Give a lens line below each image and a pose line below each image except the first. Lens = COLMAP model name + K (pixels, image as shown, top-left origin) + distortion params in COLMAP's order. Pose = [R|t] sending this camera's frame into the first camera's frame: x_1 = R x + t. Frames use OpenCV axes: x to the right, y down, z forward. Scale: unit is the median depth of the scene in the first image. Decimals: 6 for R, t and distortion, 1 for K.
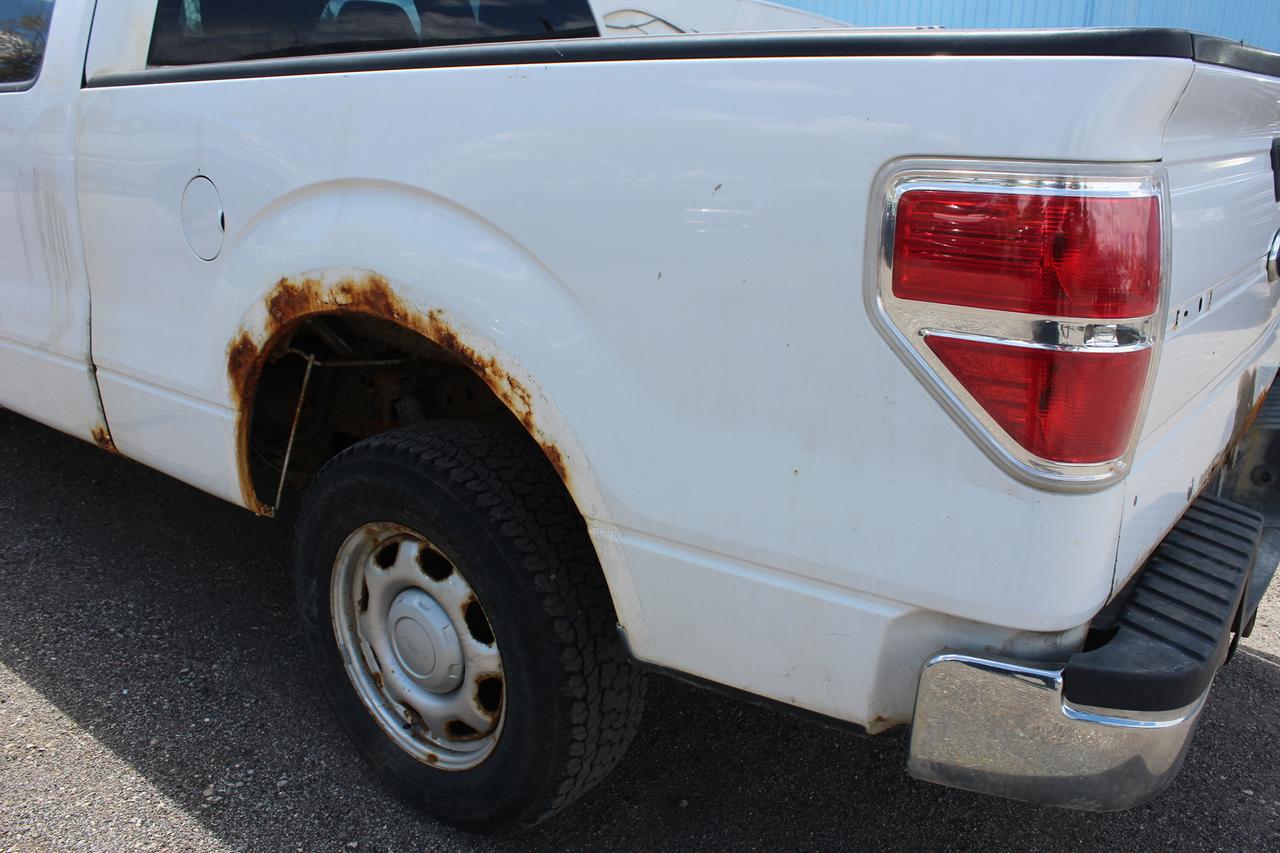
lens RADIAL K [[1076.2, 0, 623.5], [0, 1076.2, 413.5], [0, 0, 1]] dist [-0.169043, 0.138103]
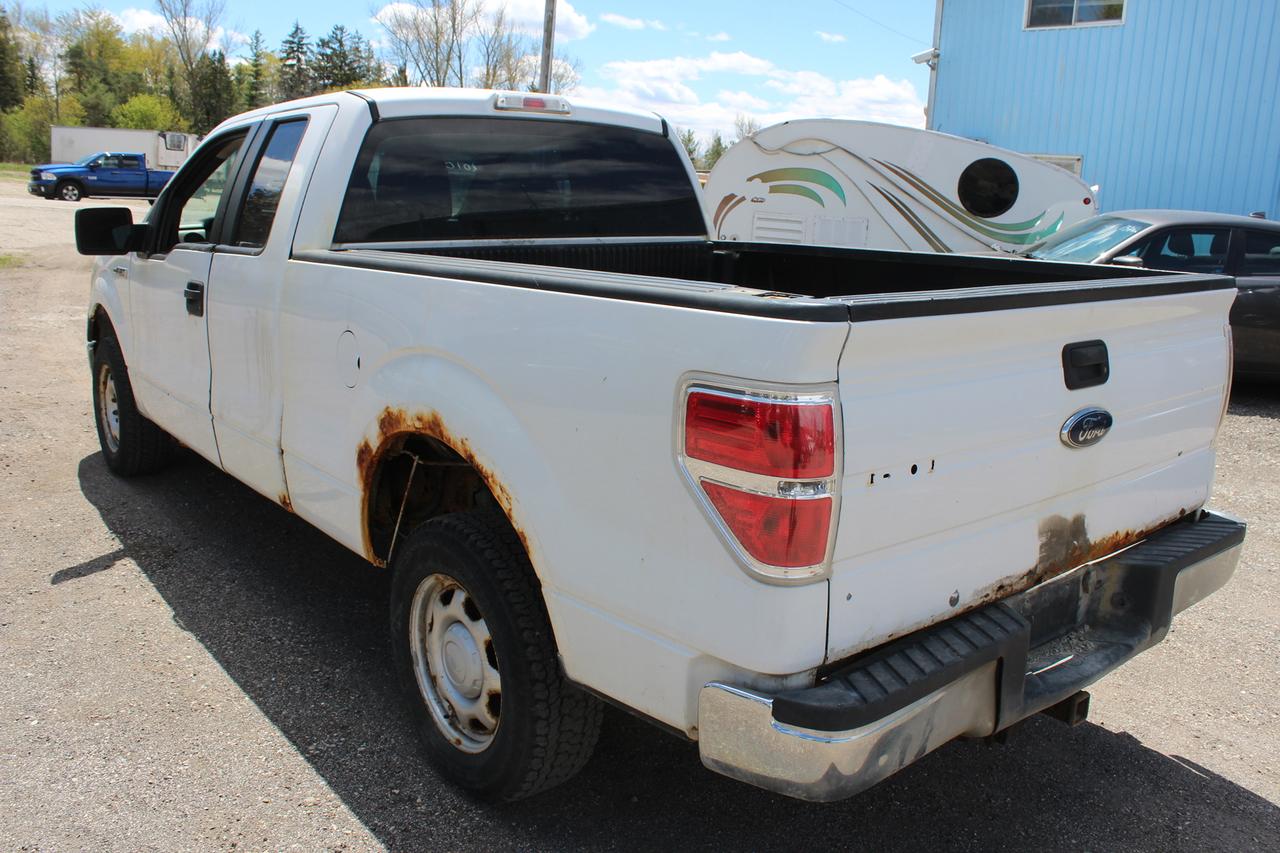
lens RADIAL K [[1080.6, 0, 618.0], [0, 1080.6, 429.8], [0, 0, 1]] dist [-0.148509, 0.143816]
pose [[0.973607, 0.058543, -0.220597, 0.333735], [-0.073254, 0.995560, -0.059103, -0.028468], [0.216157, 0.073703, 0.973573, -0.411160]]
